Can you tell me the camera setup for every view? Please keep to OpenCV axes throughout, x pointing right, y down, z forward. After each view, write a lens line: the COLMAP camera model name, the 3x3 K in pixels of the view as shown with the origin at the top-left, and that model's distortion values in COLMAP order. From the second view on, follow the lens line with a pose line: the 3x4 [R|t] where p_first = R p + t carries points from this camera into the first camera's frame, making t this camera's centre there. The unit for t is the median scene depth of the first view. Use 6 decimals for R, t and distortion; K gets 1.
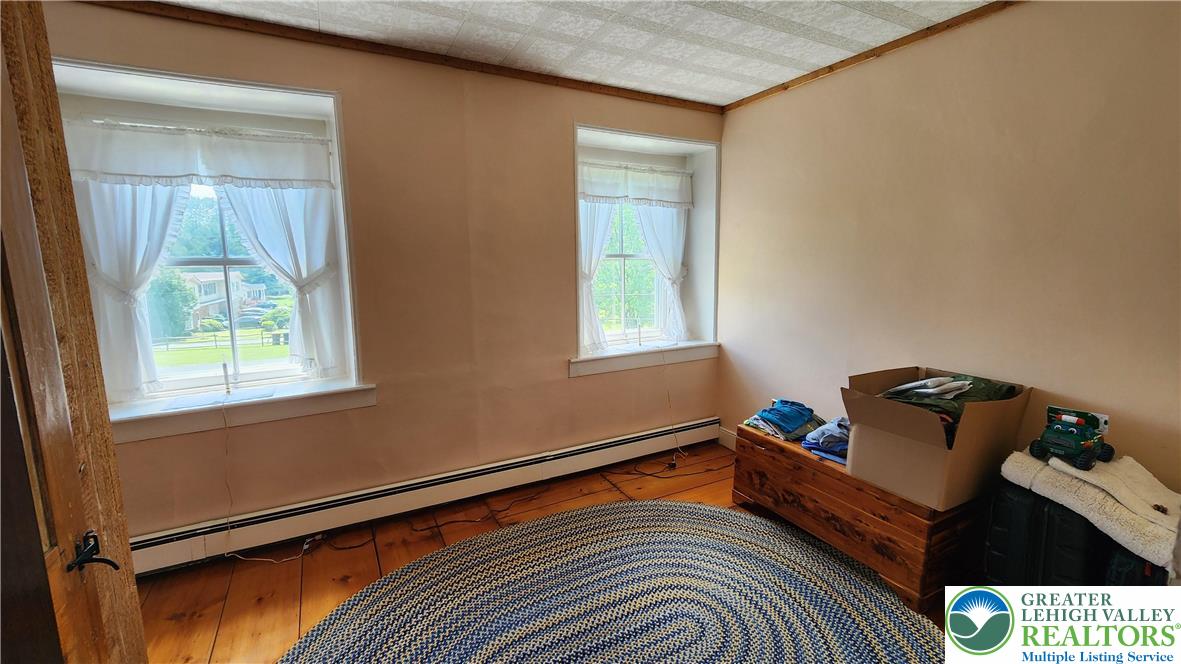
lens RADIAL K [[480.5, 0, 588.9], [0, 480.5, 333.5], [0, 0, 1]] dist [0.000635, 0.000140]
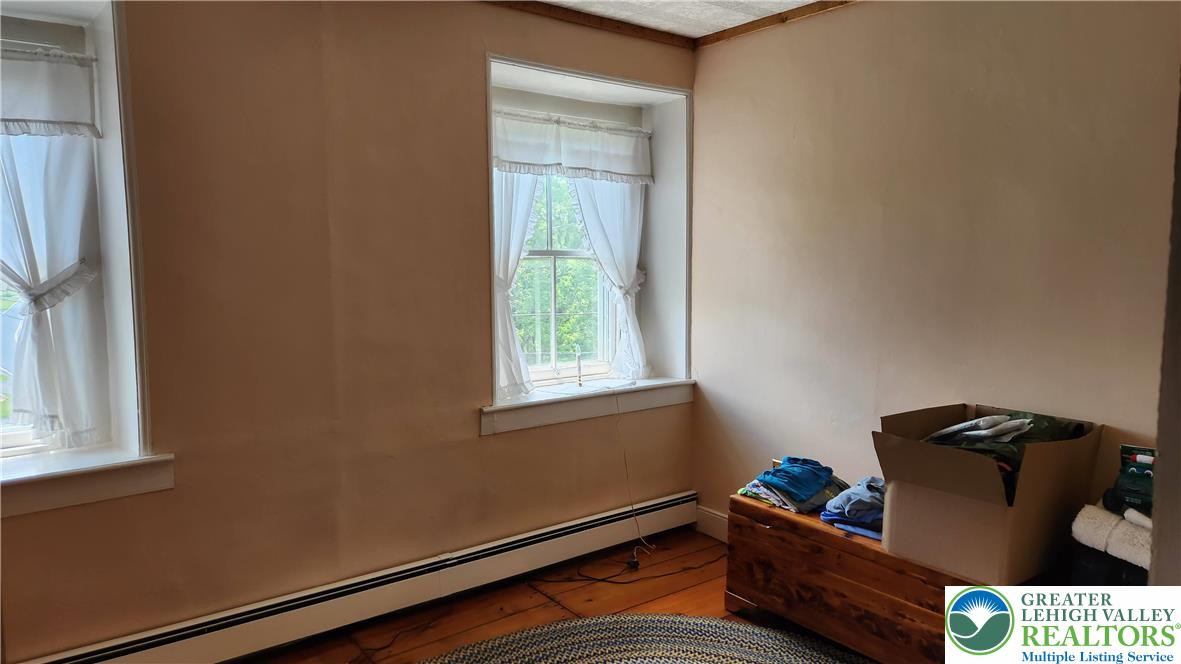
lens RADIAL K [[784.6, 0, 595.1], [0, 784.6, 347.3], [0, 0, 1]] dist [0.066270, -0.049013]
pose [[0.984627, -0.011128, 0.174316, -0.088446], [0.018163, 0.999081, -0.038815, 0.018574], [-0.173724, 0.041384, 0.983924, -0.107652]]
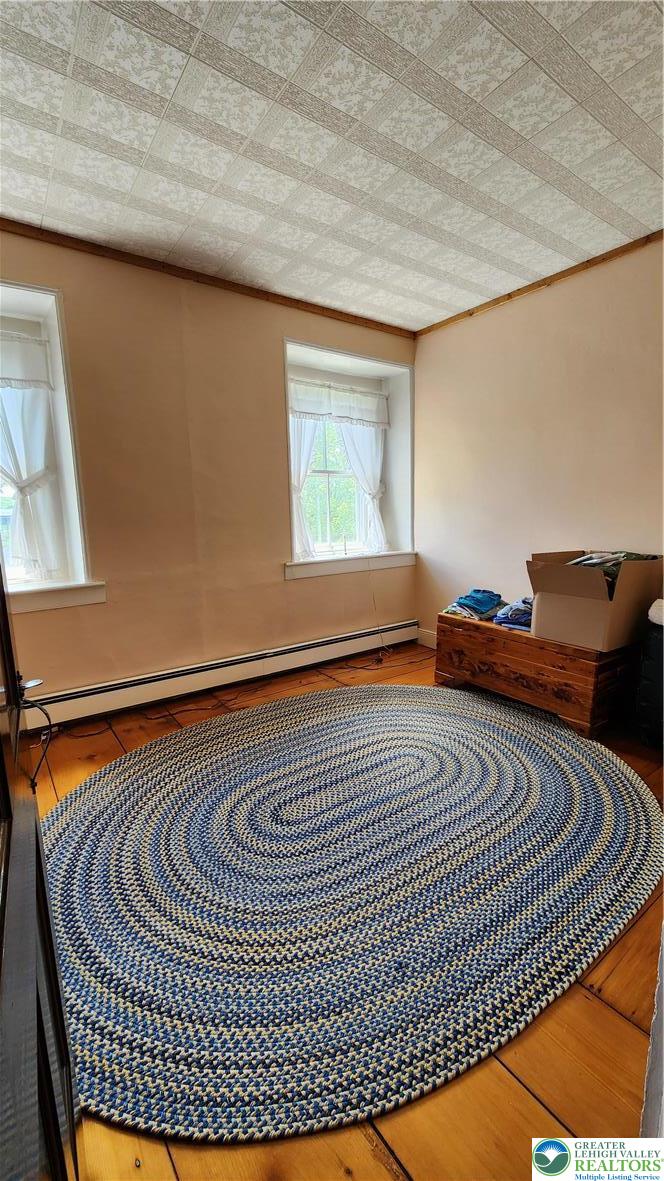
lens RADIAL K [[480.5, 0, 337.9], [0, 480.5, 599.1], [0, 0, 1]] dist [0.000635, 0.000140]
pose [[0.989862, -0.035410, 0.137549, -0.089804], [0.031764, 0.999086, 0.028616, 0.131624], [-0.138436, -0.023956, 0.990082, -0.101628]]
